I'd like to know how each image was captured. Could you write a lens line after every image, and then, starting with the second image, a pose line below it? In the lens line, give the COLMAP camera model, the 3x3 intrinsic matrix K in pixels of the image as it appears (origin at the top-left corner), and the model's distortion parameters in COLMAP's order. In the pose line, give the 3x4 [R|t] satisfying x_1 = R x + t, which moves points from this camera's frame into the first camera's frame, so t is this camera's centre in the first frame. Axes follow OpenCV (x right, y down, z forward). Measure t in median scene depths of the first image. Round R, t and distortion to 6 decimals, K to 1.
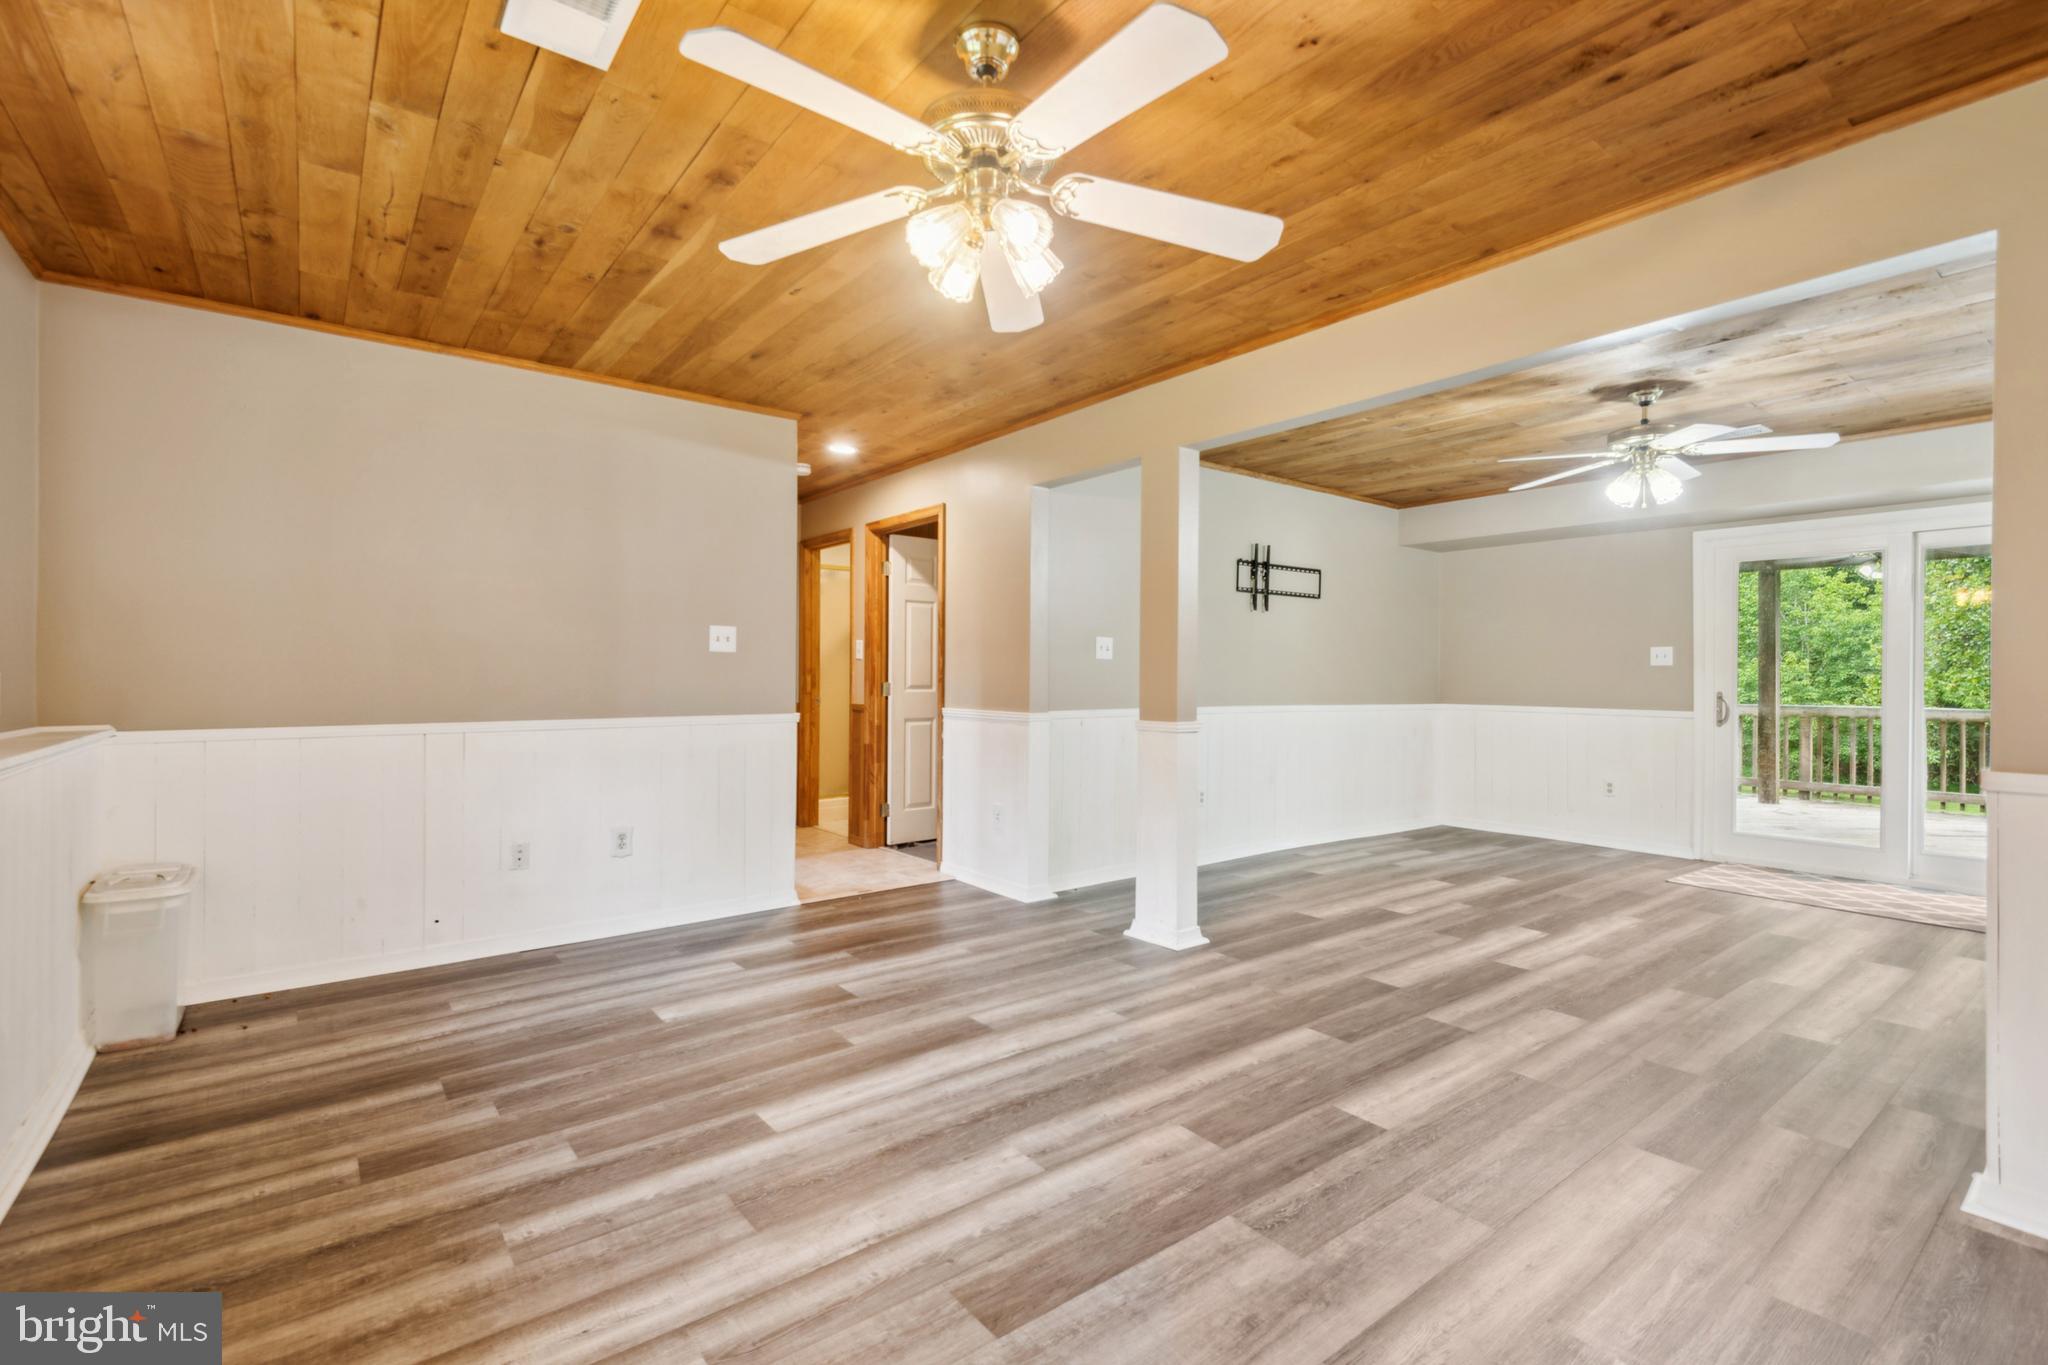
lens RADIAL K [[932.5, 0, 1035.1], [0, 932.5, 677.0], [0, 0, 1]] dist [0.030458, -0.013635]
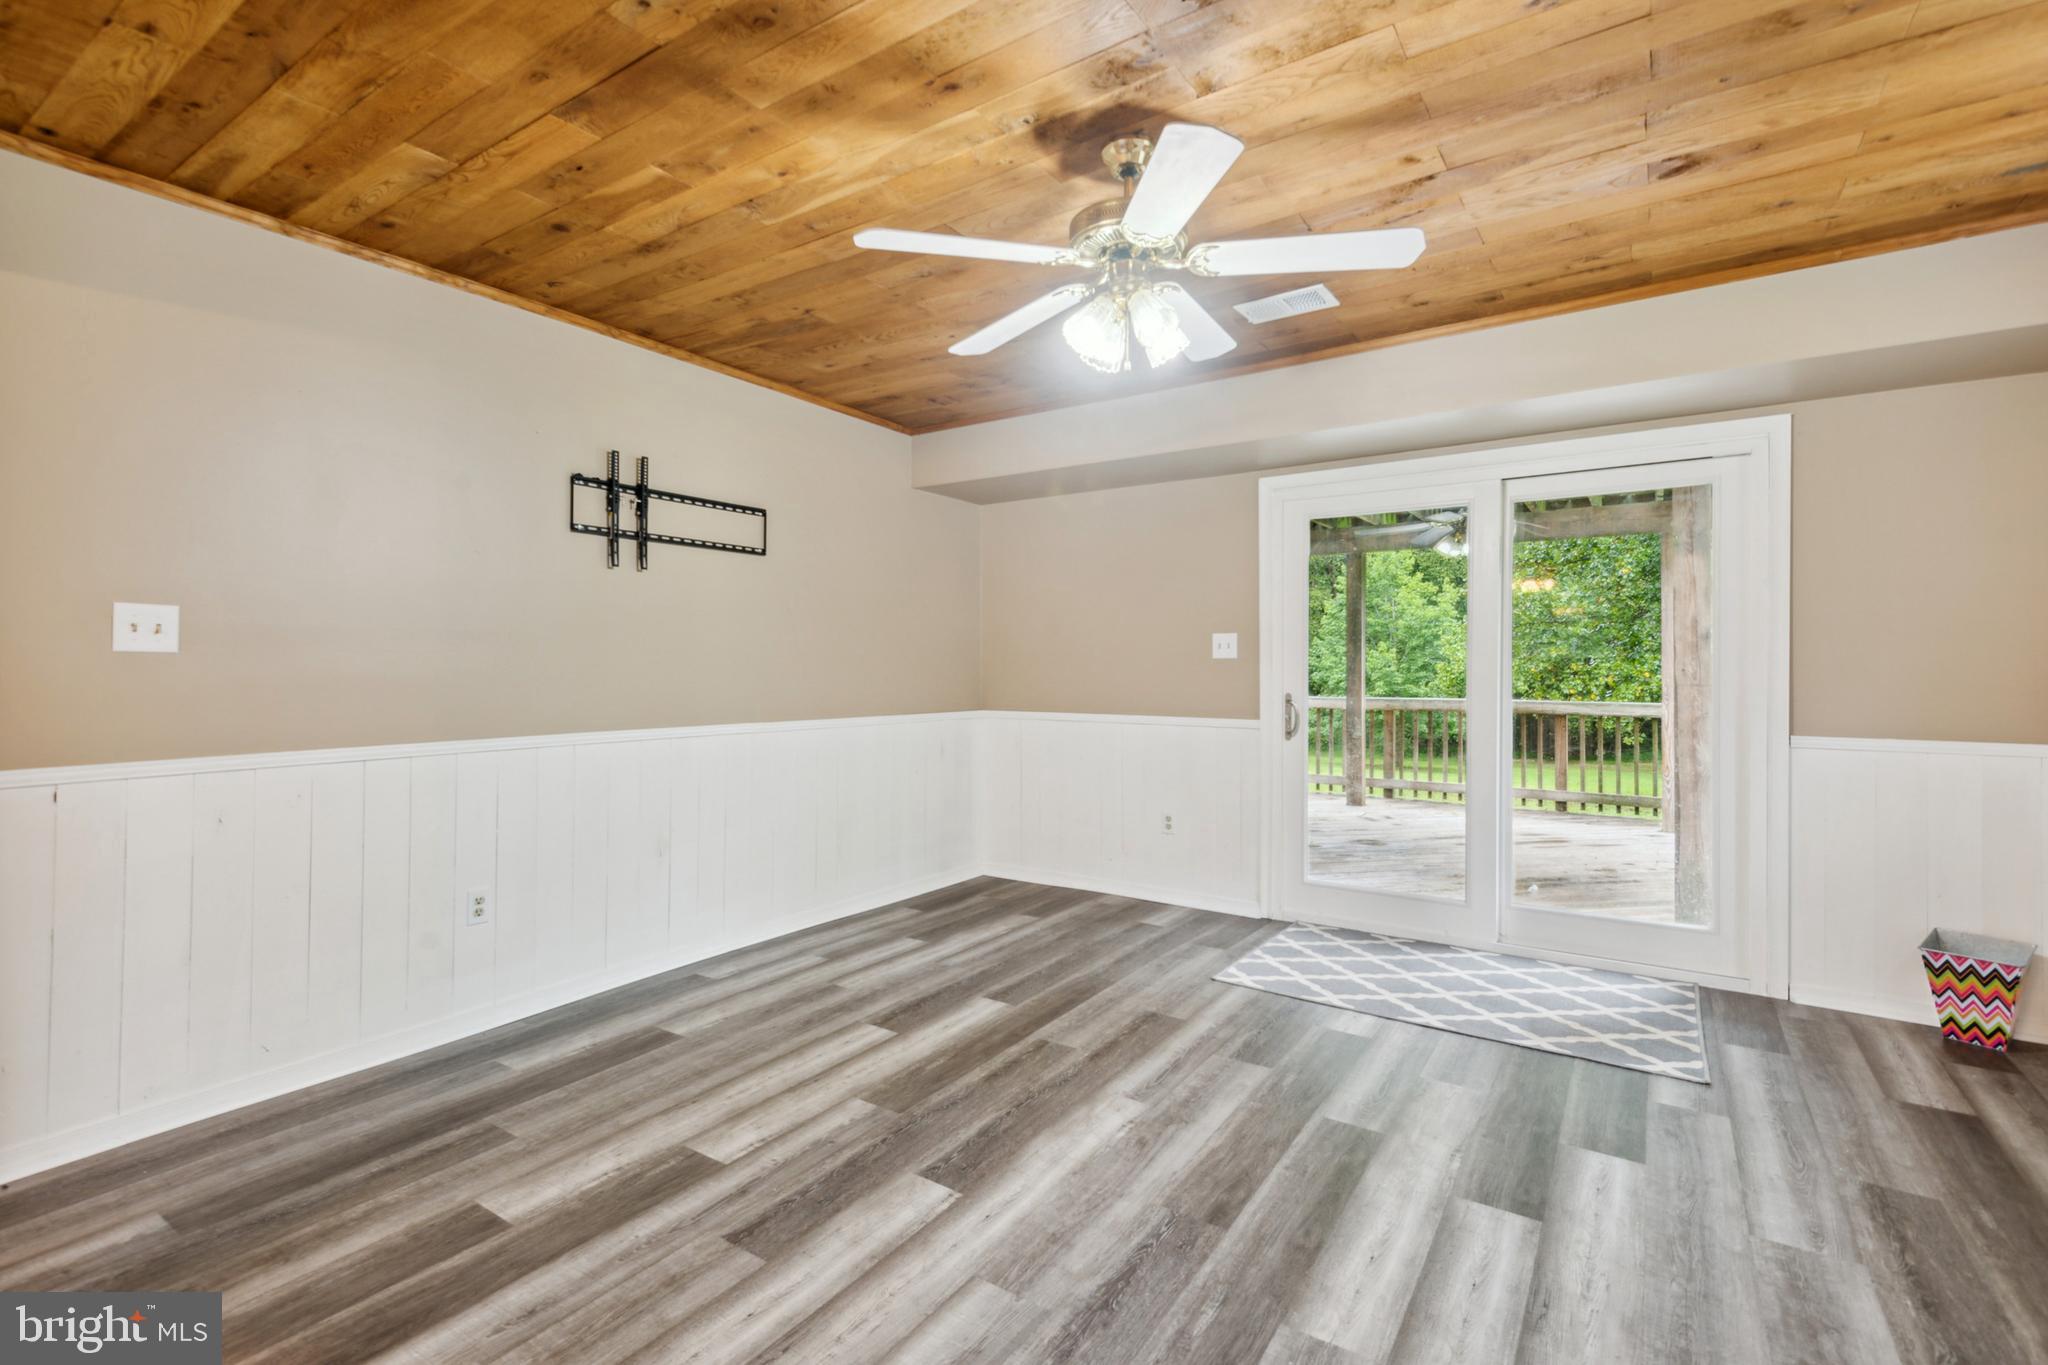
lens RADIAL K [[932.5, 0, 1040.5], [0, 932.5, 676.7], [0, 0, 1]] dist [0.030458, -0.013635]
pose [[0.948517, -0.010330, 0.316558, 0.557833], [0.006856, 0.999903, 0.012086, -0.013556], [-0.316653, -0.009293, 0.948496, 0.661494]]
